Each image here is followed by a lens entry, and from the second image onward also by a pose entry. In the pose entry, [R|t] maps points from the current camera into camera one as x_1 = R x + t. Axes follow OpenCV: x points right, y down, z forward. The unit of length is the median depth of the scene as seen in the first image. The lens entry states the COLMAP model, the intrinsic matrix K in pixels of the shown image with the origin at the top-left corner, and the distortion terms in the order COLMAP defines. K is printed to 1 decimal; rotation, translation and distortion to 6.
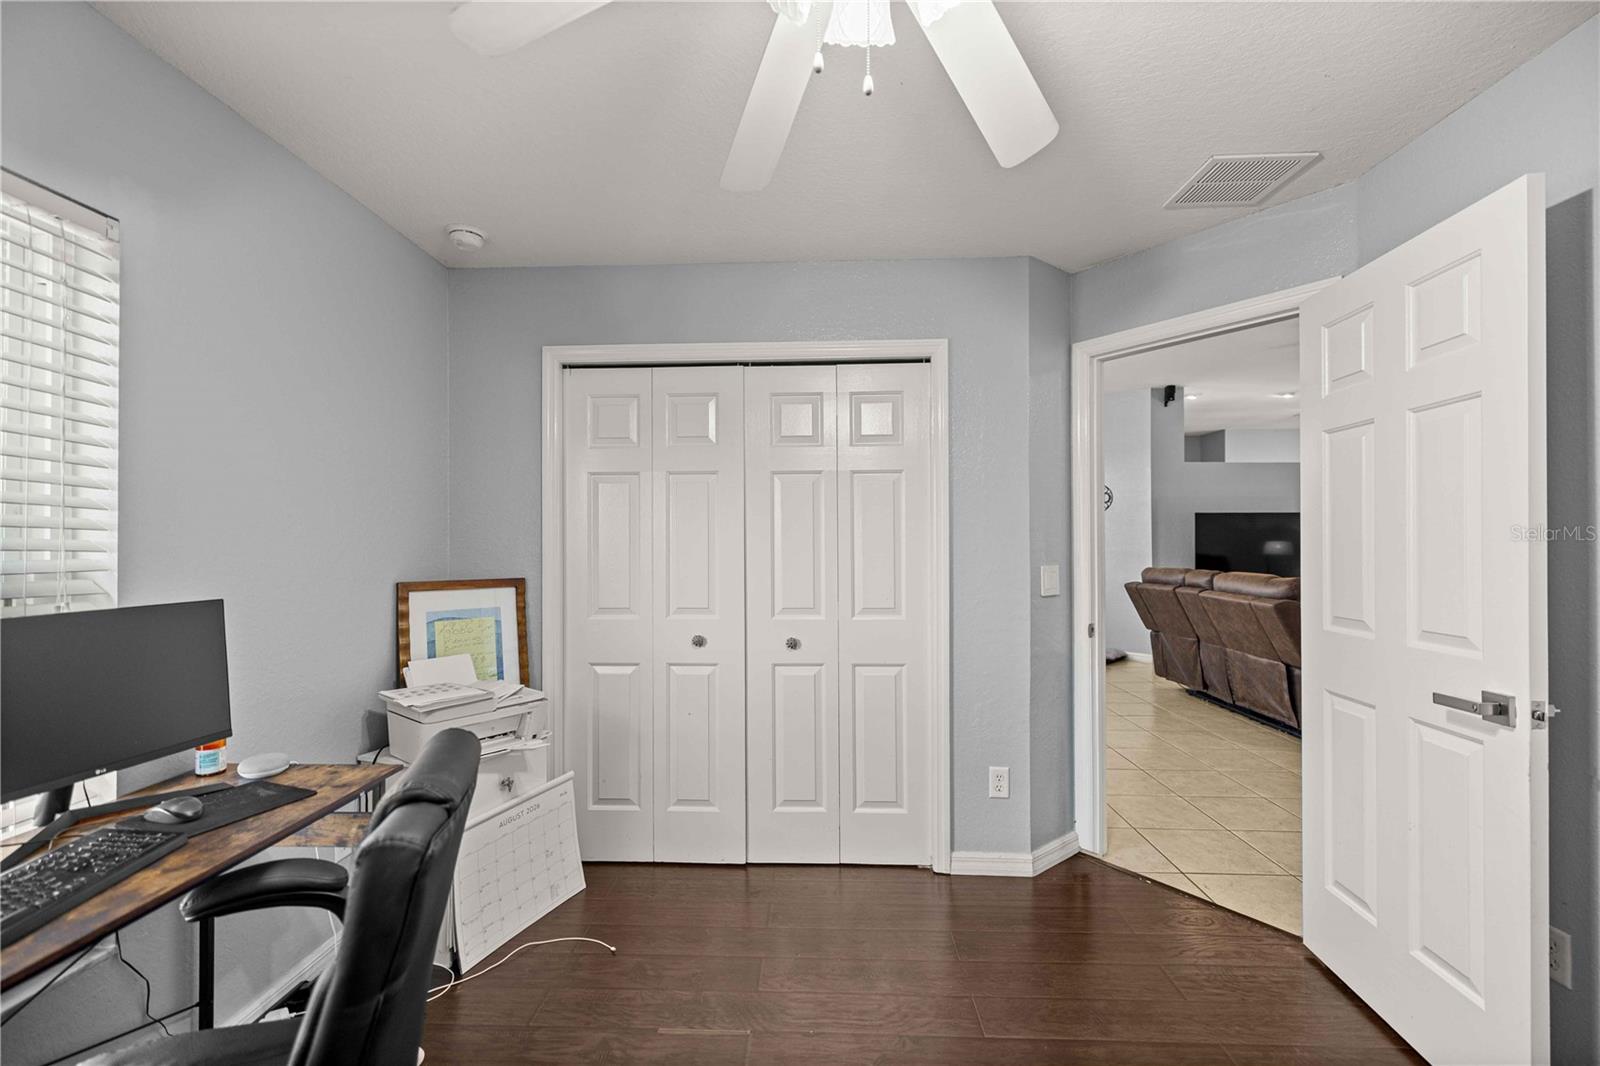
lens RADIAL K [[668.6, 0, 797.2], [0, 668.6, 541.3], [0, 0, 1]] dist [0.001012, 0.000190]
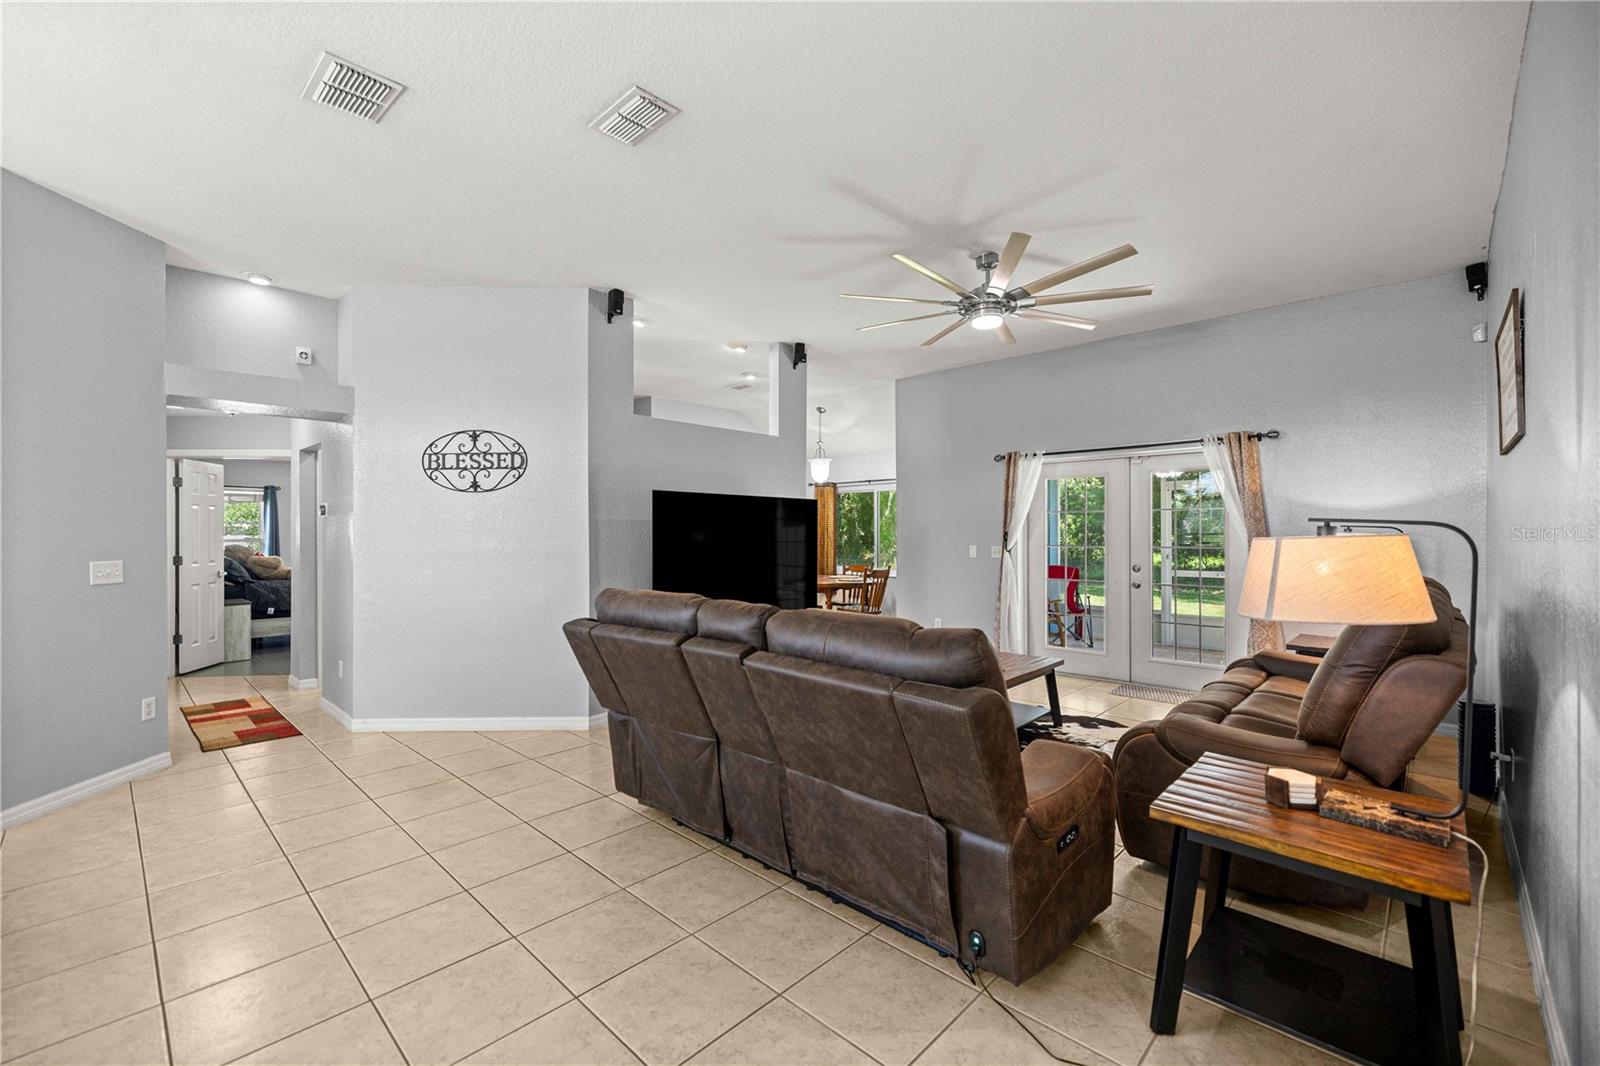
lens RADIAL K [[676.3, 0, 800.0], [0, 676.3, 533.0], [0, 0, 1]] dist [-0.000391, 0.000018]
pose [[0.659261, -0.003576, 0.751906, 0.224423], [-0.003132, 0.999967, 0.007502, -0.008314], [-0.751908, -0.007300, 0.659228, 0.528657]]
